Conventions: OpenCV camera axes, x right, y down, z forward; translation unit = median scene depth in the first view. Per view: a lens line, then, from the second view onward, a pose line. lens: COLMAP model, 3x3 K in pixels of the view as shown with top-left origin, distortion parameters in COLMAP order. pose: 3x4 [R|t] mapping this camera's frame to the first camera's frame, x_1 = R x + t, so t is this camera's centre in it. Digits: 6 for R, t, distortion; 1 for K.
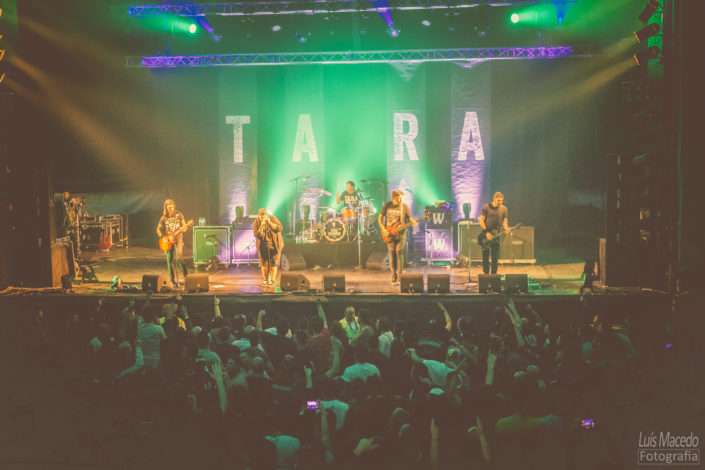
lens RADIAL K [[1014.8, 0, 352.4], [0, 1014.8, 234.8], [0, 0, 1]] dist [-0.004891, 0.000000]
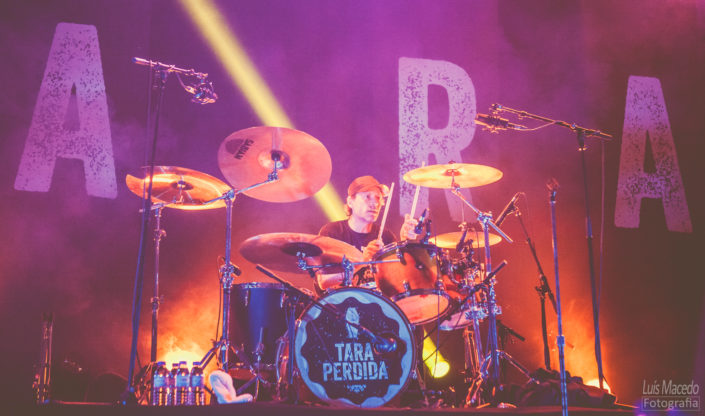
lens RADIAL K [[1279.6, 0, 353.2], [0, 1279.6, 208.0], [0, 0, 1]] dist [0.020280, 0.000000]
pose [[0.941884, 0.100447, 0.320570, -0.083325], [0.014556, 0.941153, -0.337668, 0.043120], [-0.335623, 0.322710, 0.884994, 0.701247]]
